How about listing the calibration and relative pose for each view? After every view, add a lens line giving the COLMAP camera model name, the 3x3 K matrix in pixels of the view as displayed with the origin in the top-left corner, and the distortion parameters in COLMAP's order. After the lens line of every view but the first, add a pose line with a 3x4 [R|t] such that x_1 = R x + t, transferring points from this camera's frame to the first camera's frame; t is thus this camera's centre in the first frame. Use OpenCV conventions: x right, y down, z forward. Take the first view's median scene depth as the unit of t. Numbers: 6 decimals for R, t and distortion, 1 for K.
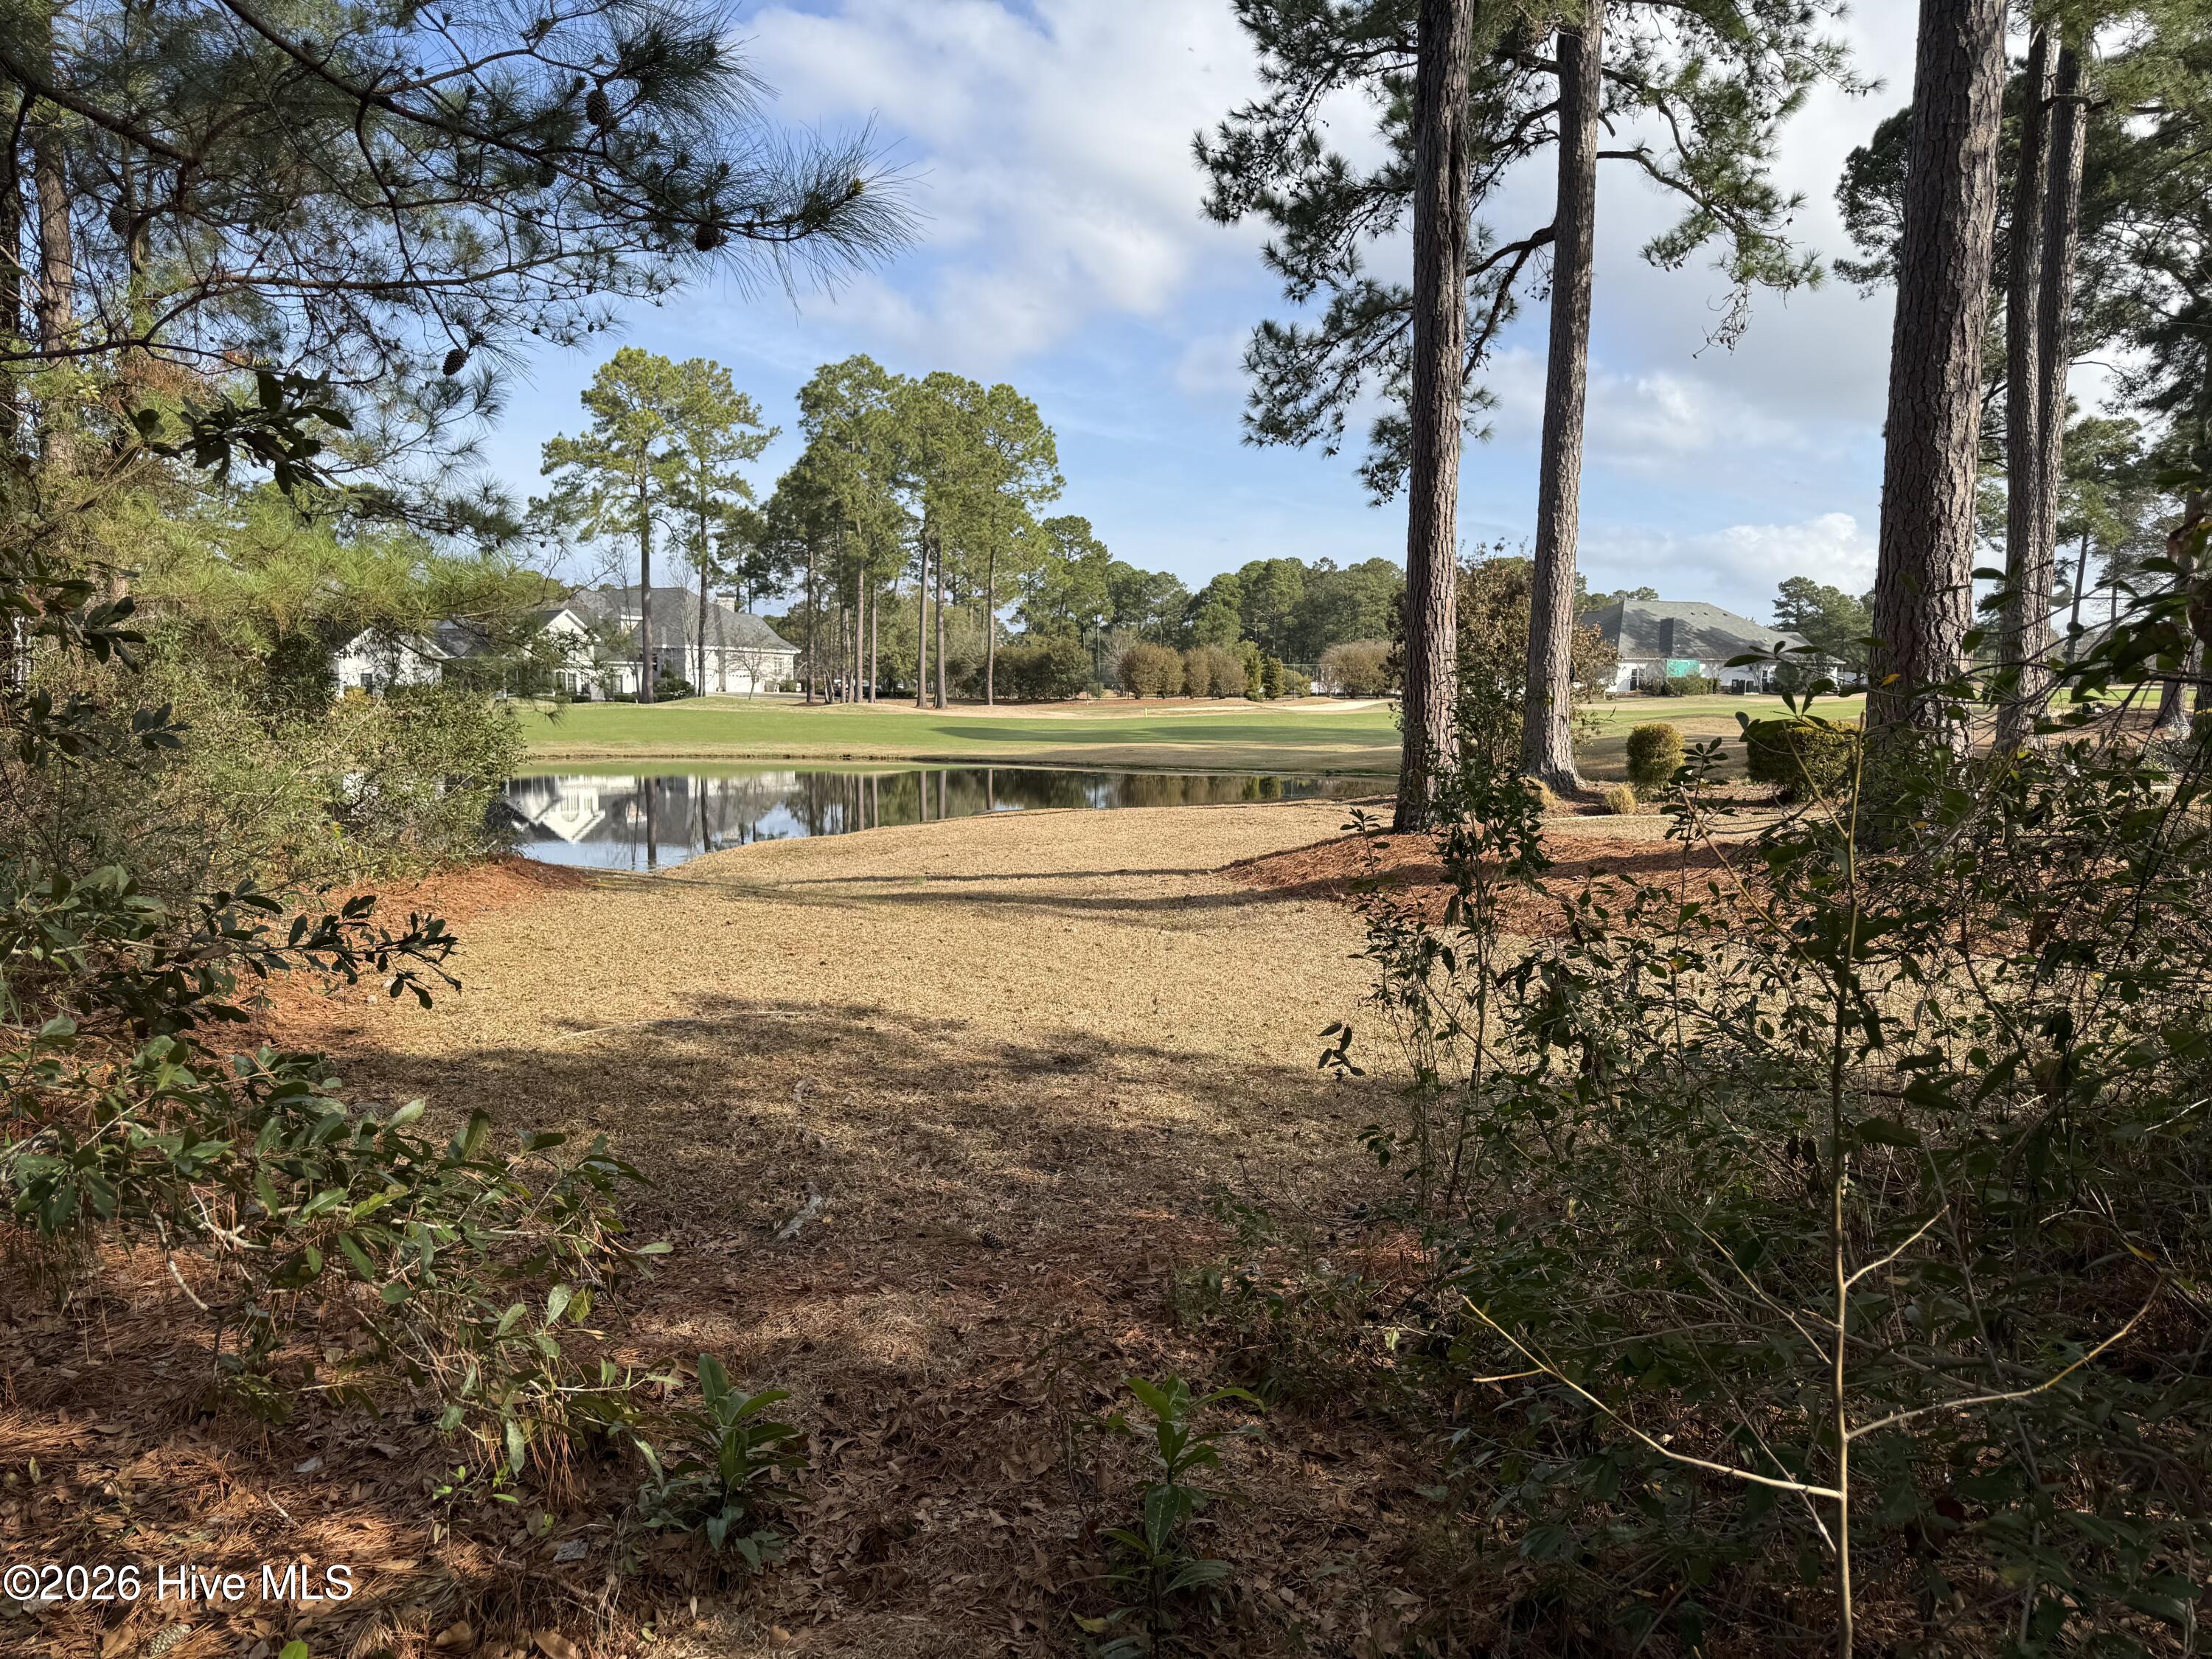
lens RADIAL K [[1557.8, 0, 1109.2], [0, 1557.8, 839.7], [0, 0, 1]] dist [0.042863, -0.054847]
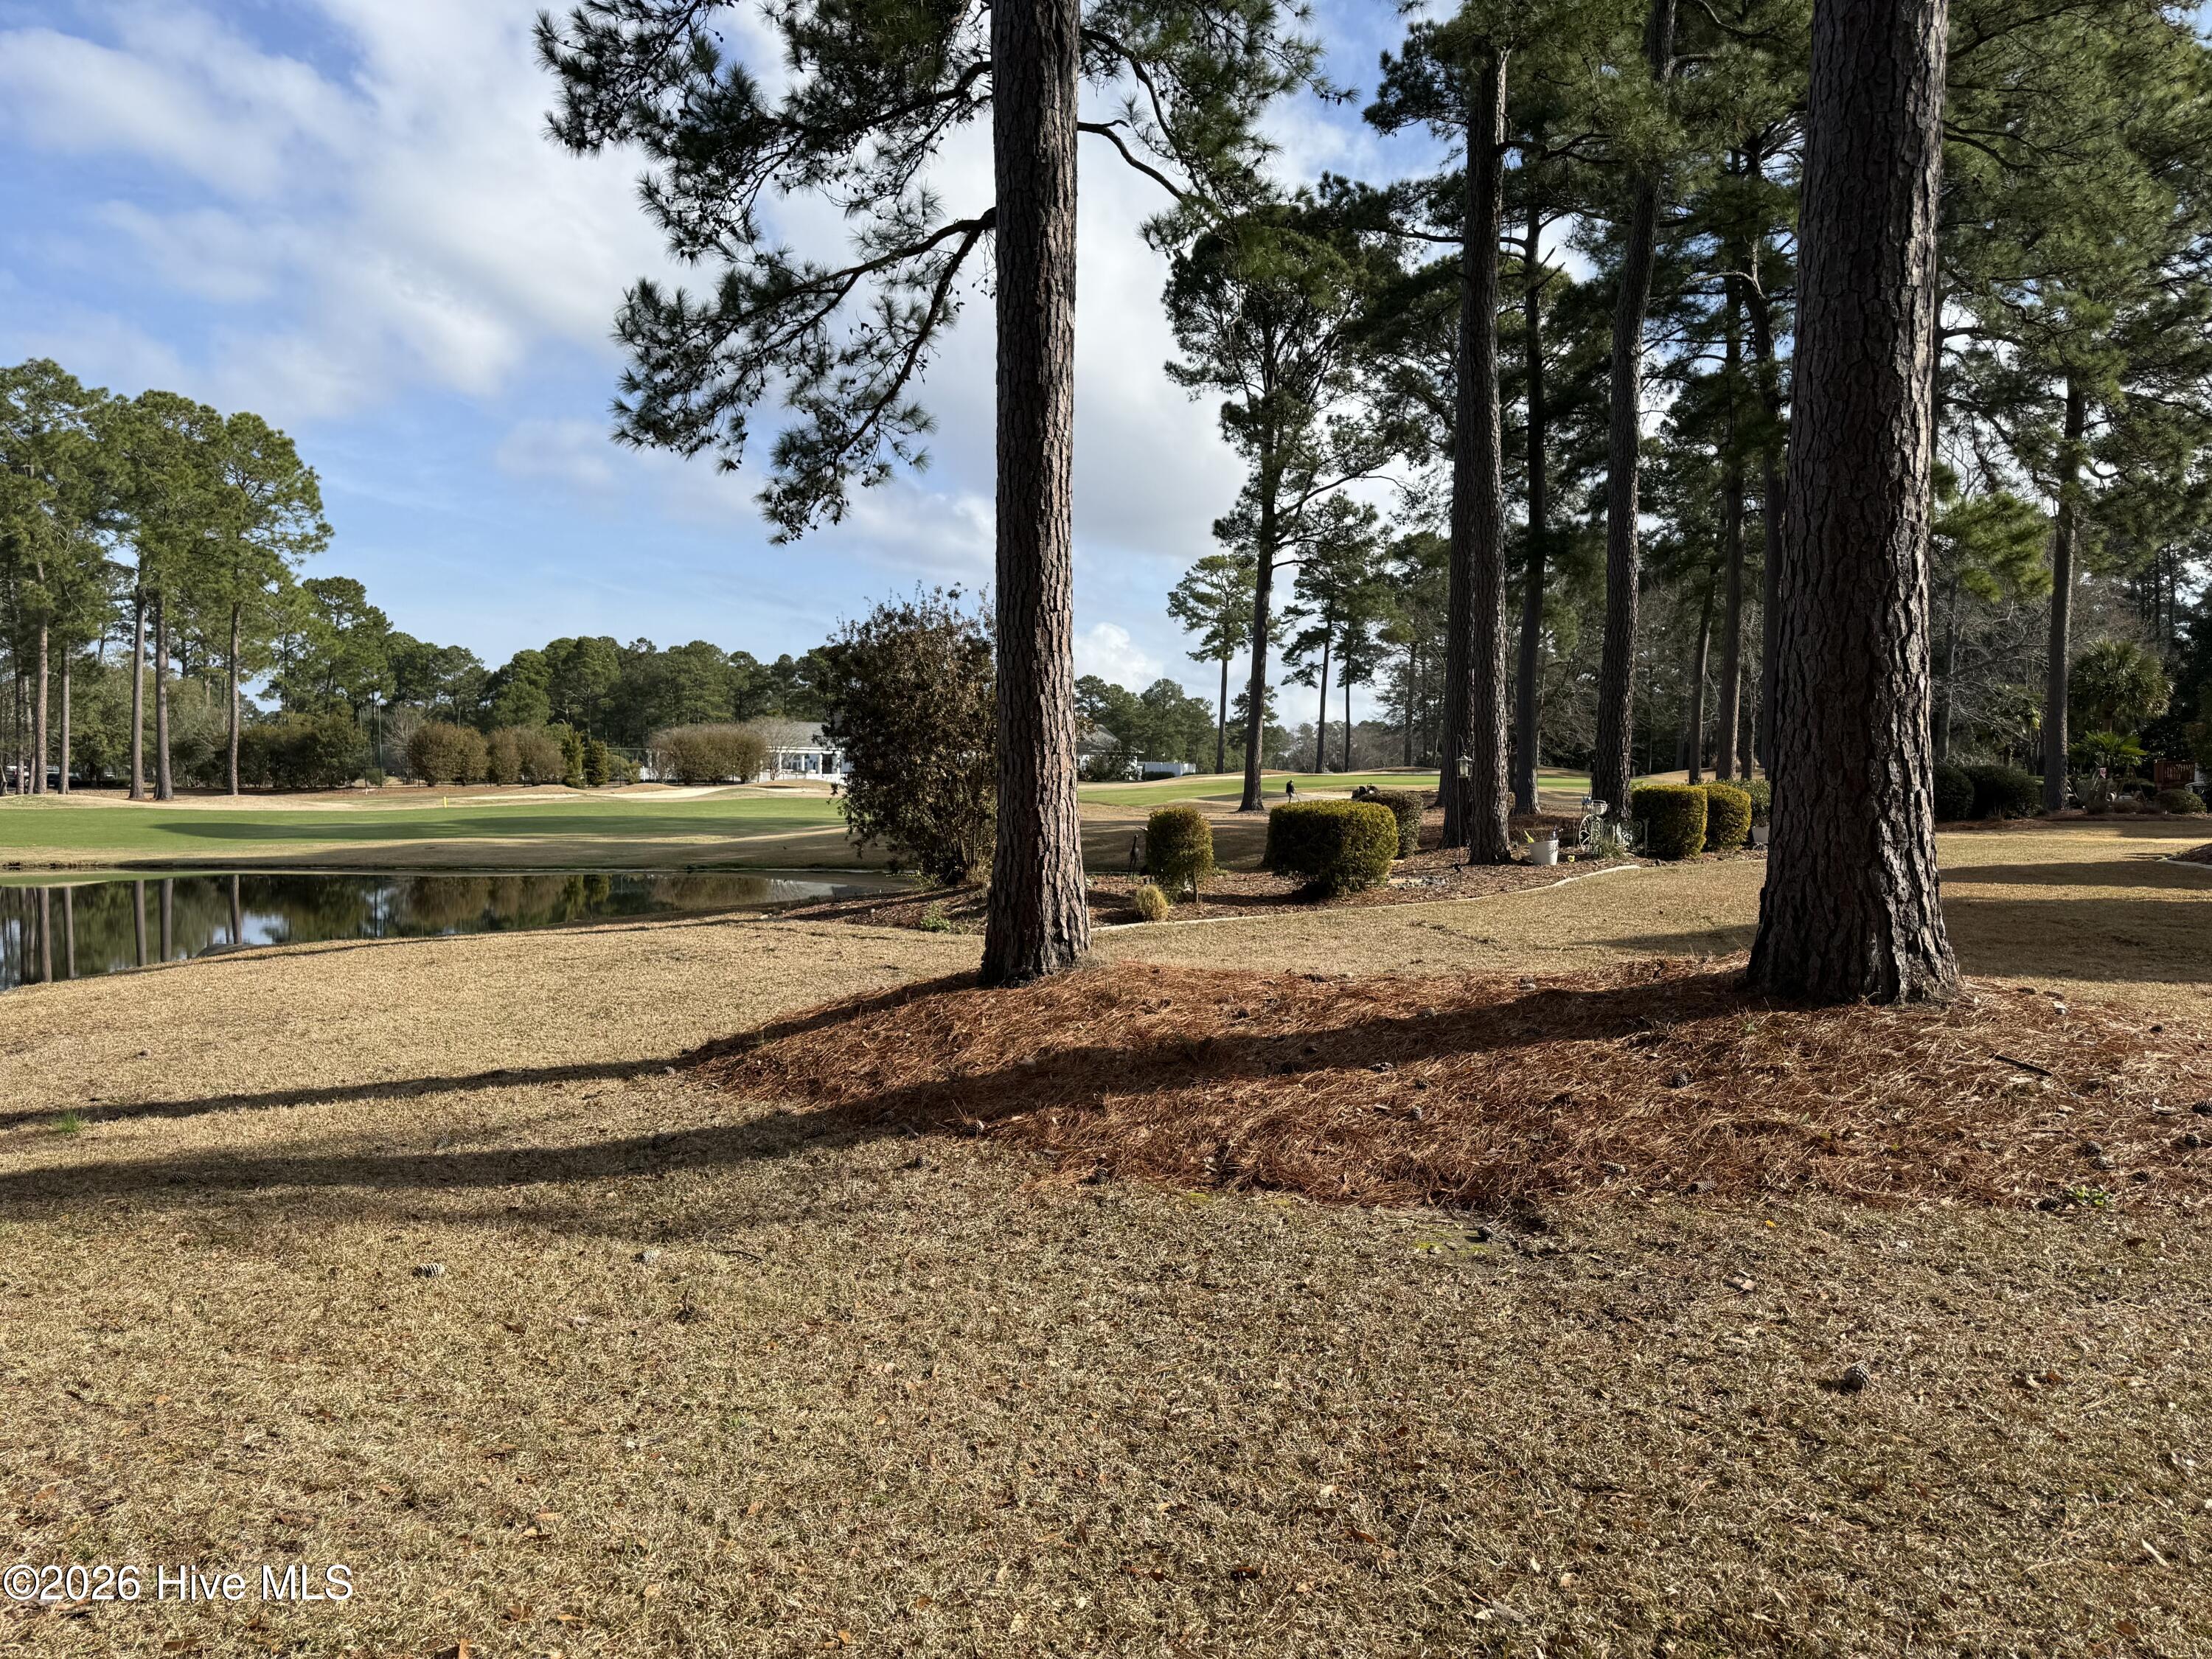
lens RADIAL K [[1557.8, 0, 1117.0], [0, 1557.8, 828.4], [0, 0, 1]] dist [0.042863, -0.054847]
pose [[0.906608, -0.017070, 0.421629, -0.014129], [0.043826, 0.997587, -0.053848, -0.015223], [-0.419693, 0.067297, 0.905168, 0.206672]]
